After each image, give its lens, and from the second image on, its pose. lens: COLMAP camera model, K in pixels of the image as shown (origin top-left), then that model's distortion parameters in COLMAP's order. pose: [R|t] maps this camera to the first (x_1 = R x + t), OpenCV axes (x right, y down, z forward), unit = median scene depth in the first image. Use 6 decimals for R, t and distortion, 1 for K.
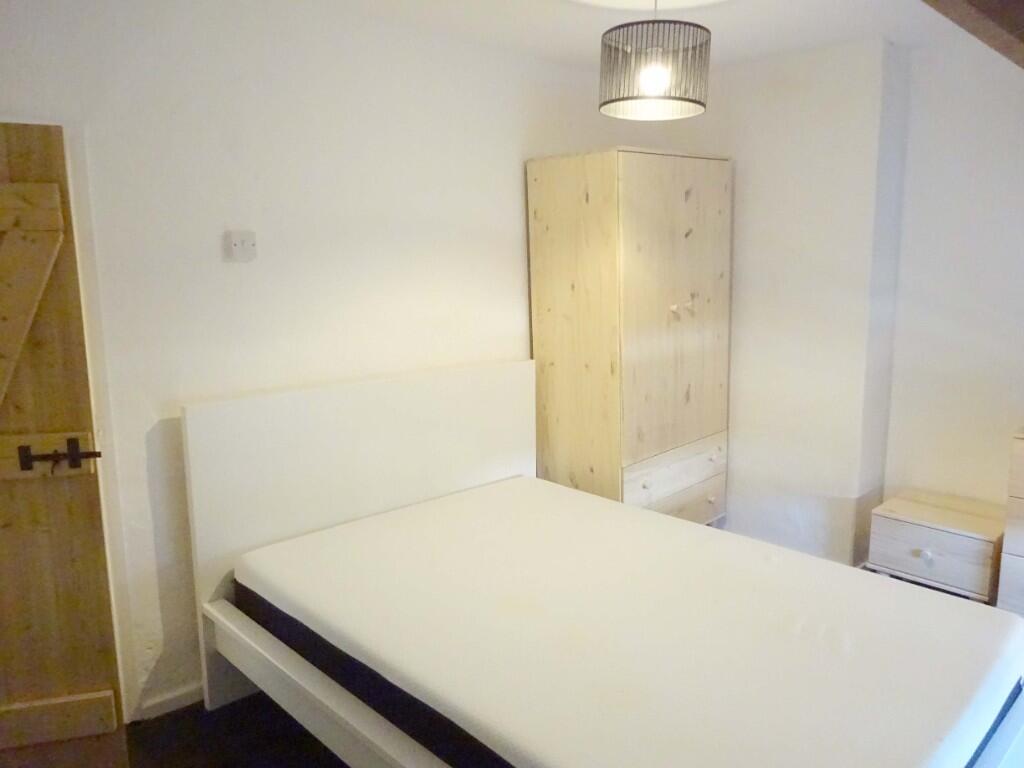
lens RADIAL K [[713.9, 0, 512.0], [0, 713.9, 384.0], [0, 0, 1]] dist [0.003528, 0.000585]
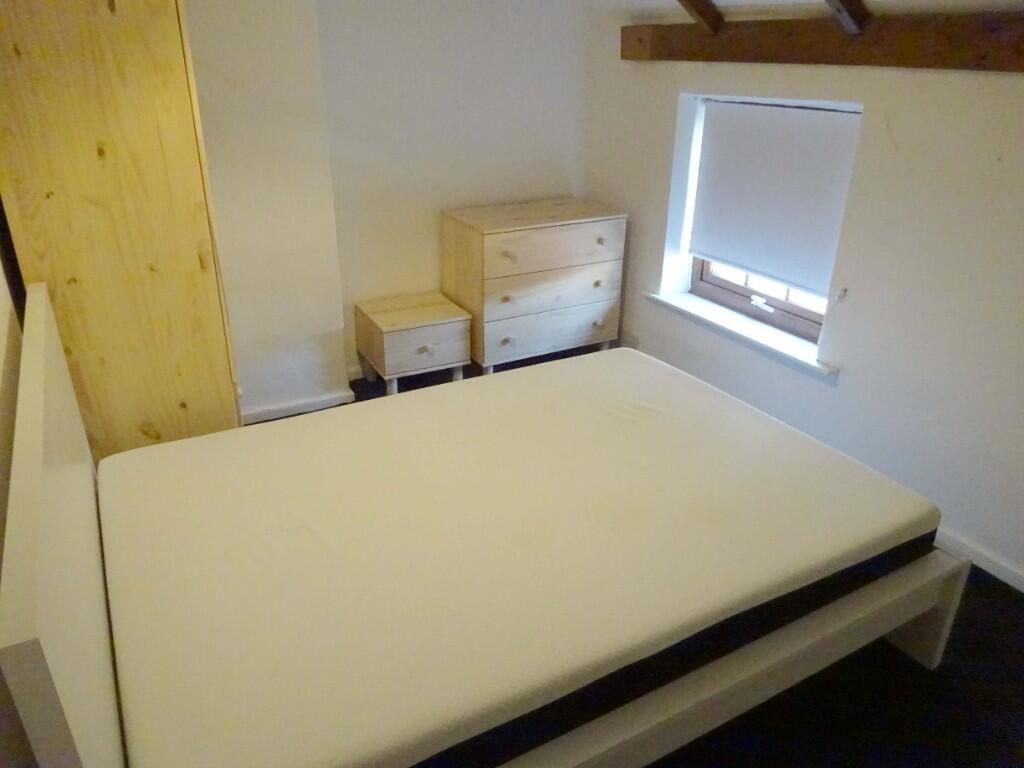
lens RADIAL K [[728.0, 0, 512.0], [0, 728.0, 384.0], [0, 0, 1]] dist [0.000988, -0.000303]
pose [[0.277973, -0.392836, 0.876590, -0.471766], [0.153784, 0.918984, 0.363068, -0.128106], [-0.948199, 0.033882, 0.315865, 0.464912]]
